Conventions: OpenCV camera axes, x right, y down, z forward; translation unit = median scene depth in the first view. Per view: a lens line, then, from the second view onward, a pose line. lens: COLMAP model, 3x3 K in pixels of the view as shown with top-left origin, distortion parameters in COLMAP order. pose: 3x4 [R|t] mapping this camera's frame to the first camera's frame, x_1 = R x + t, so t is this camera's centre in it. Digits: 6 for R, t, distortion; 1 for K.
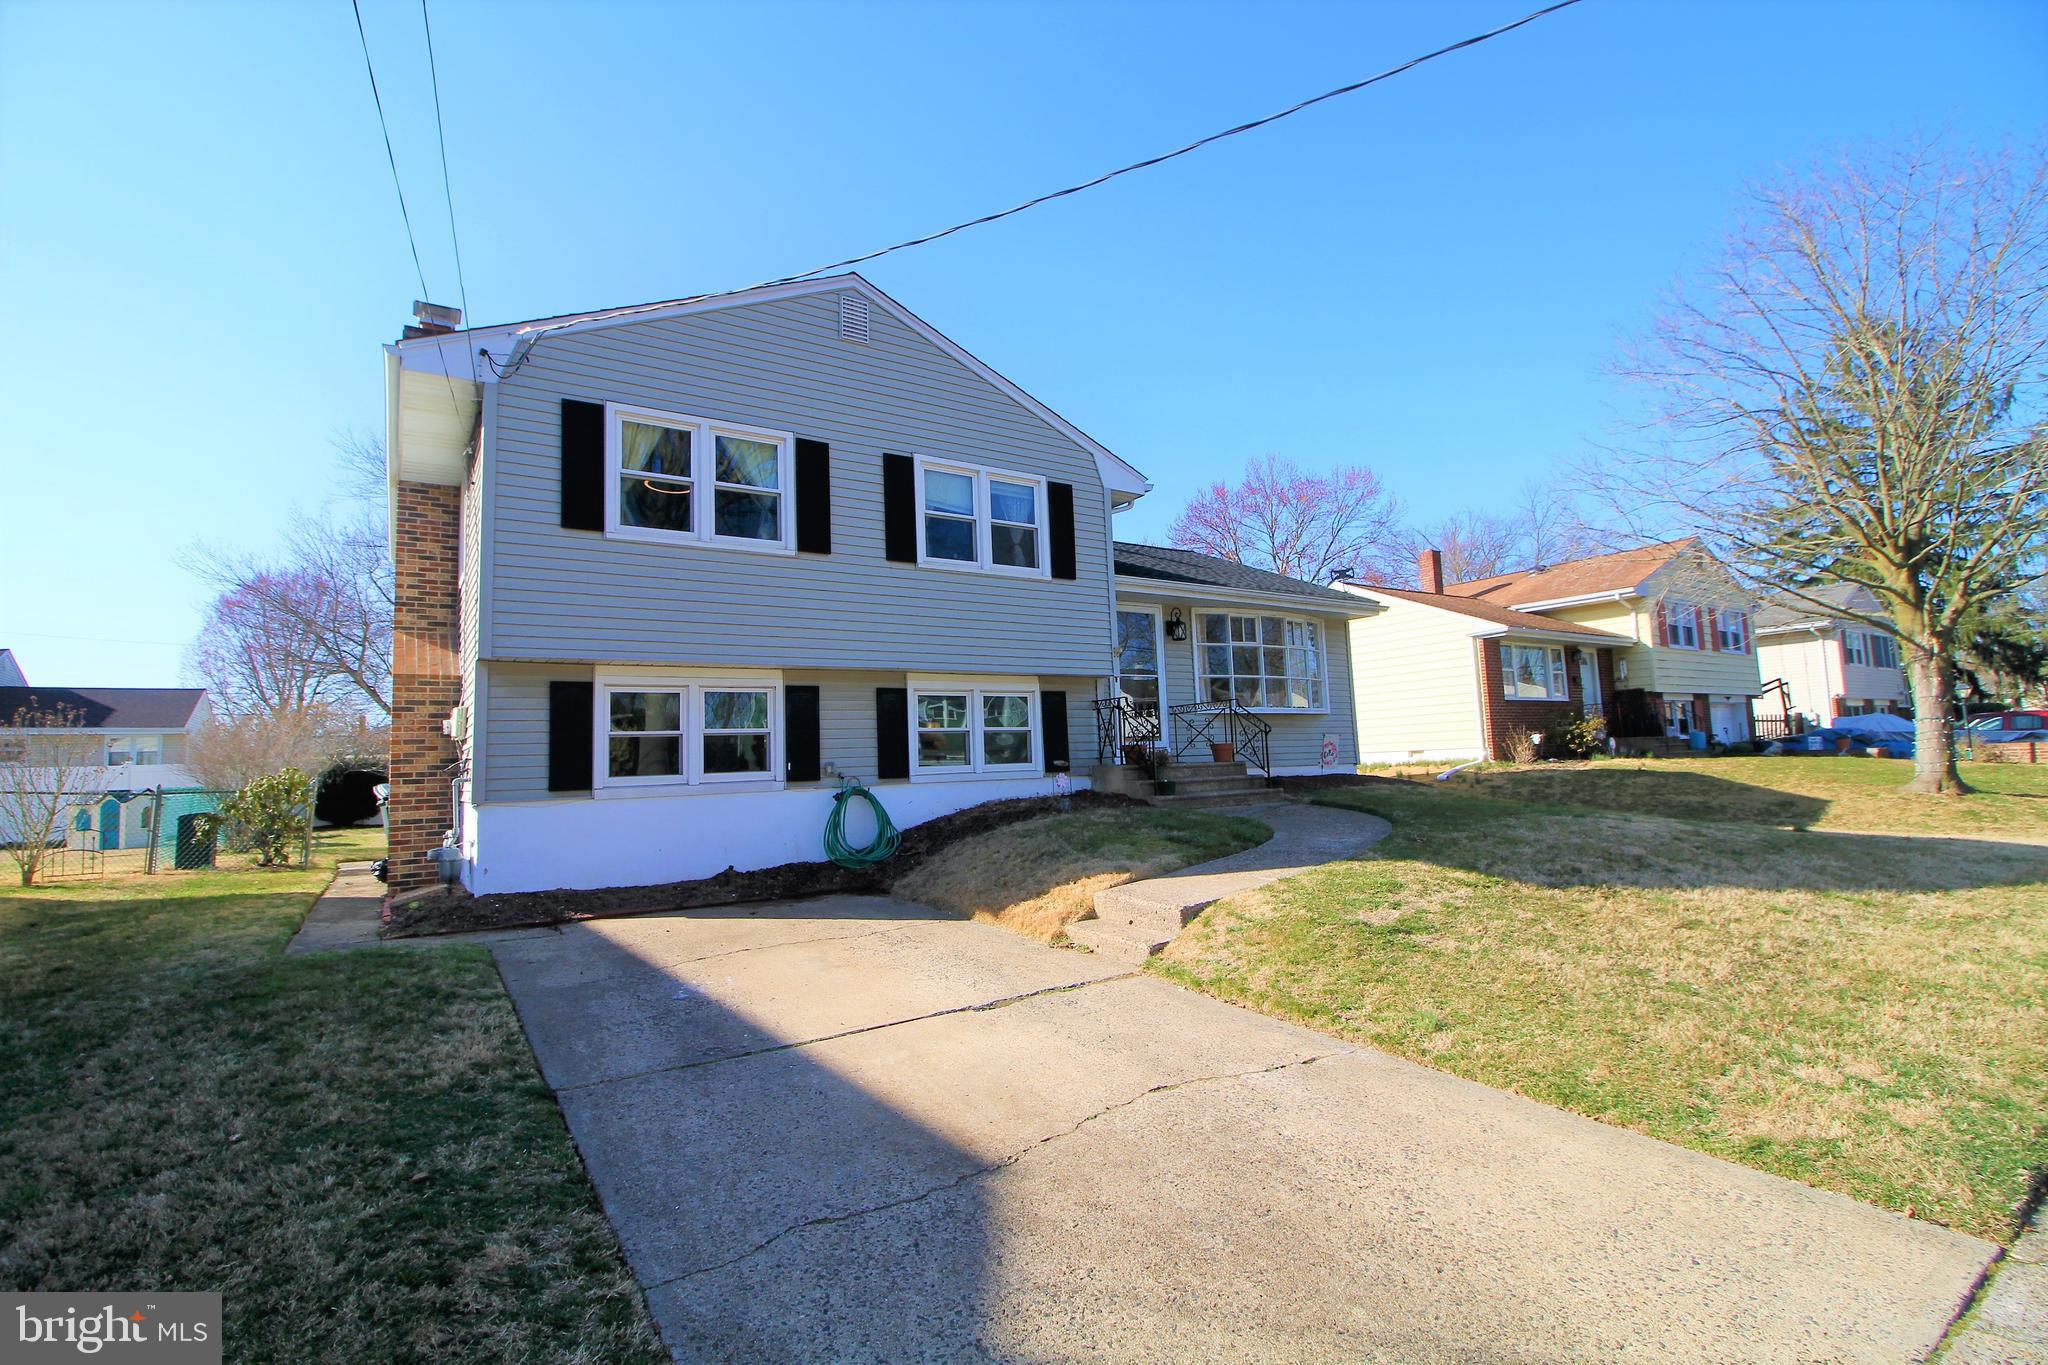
lens RADIAL K [[943.0, 0, 1023.2], [0, 943.0, 682.3], [0, 0, 1]] dist [-0.001713, -0.012388]
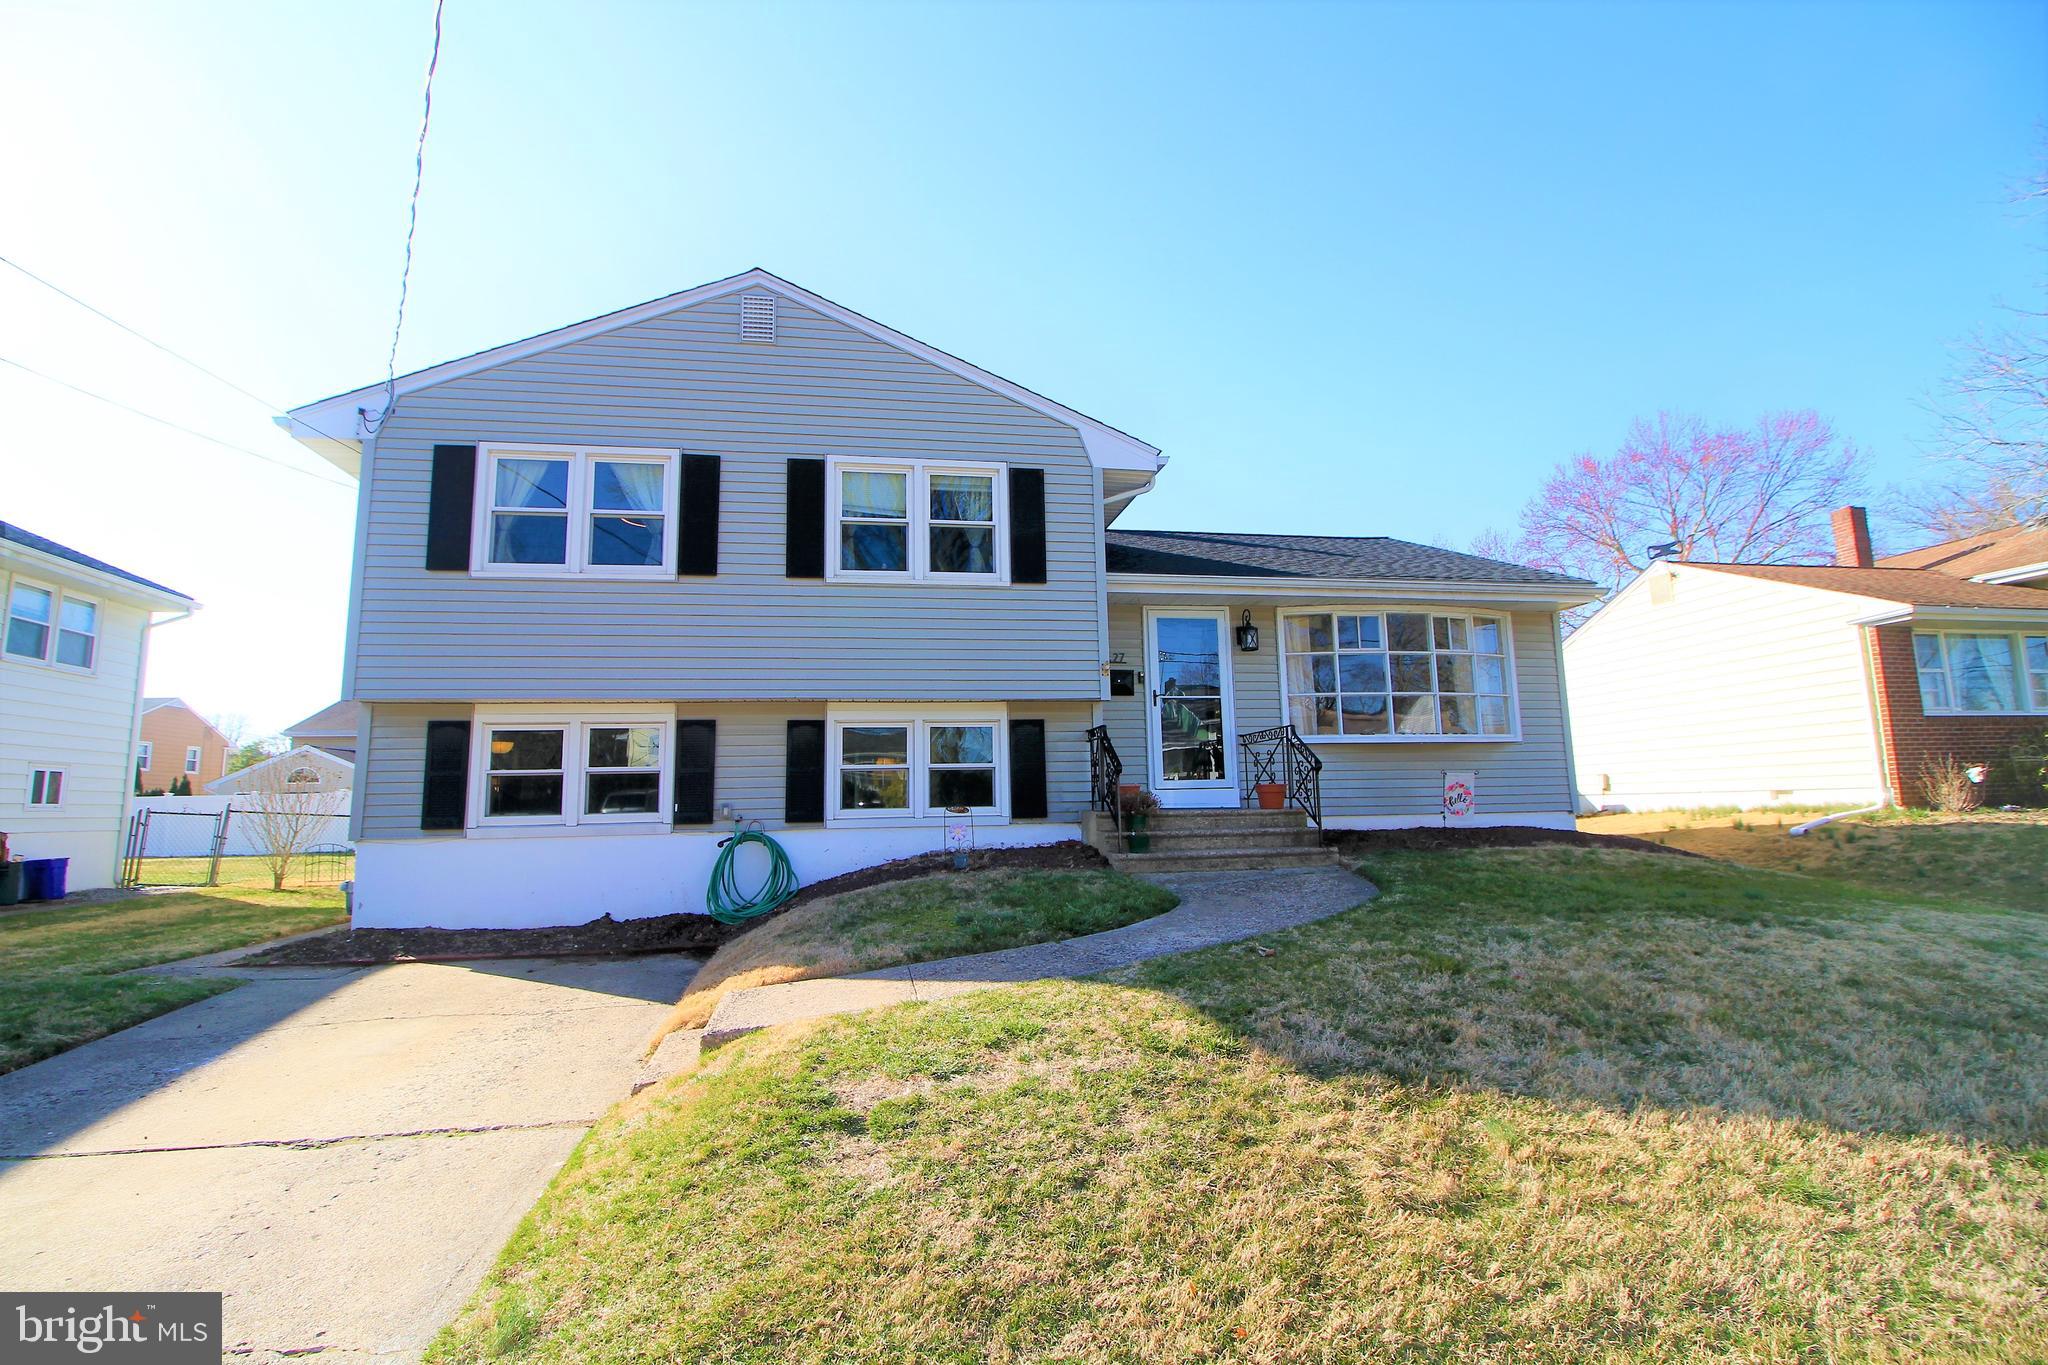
lens RADIAL K [[943.0, 0, 1021.9], [0, 943.0, 682.1], [0, 0, 1]] dist [-0.001713, -0.012388]
pose [[0.910096, -0.035158, -0.412904, 0.388515], [0.023162, 0.999153, -0.034025, 0.004916], [0.413751, 0.021402, 0.910139, 0.259551]]
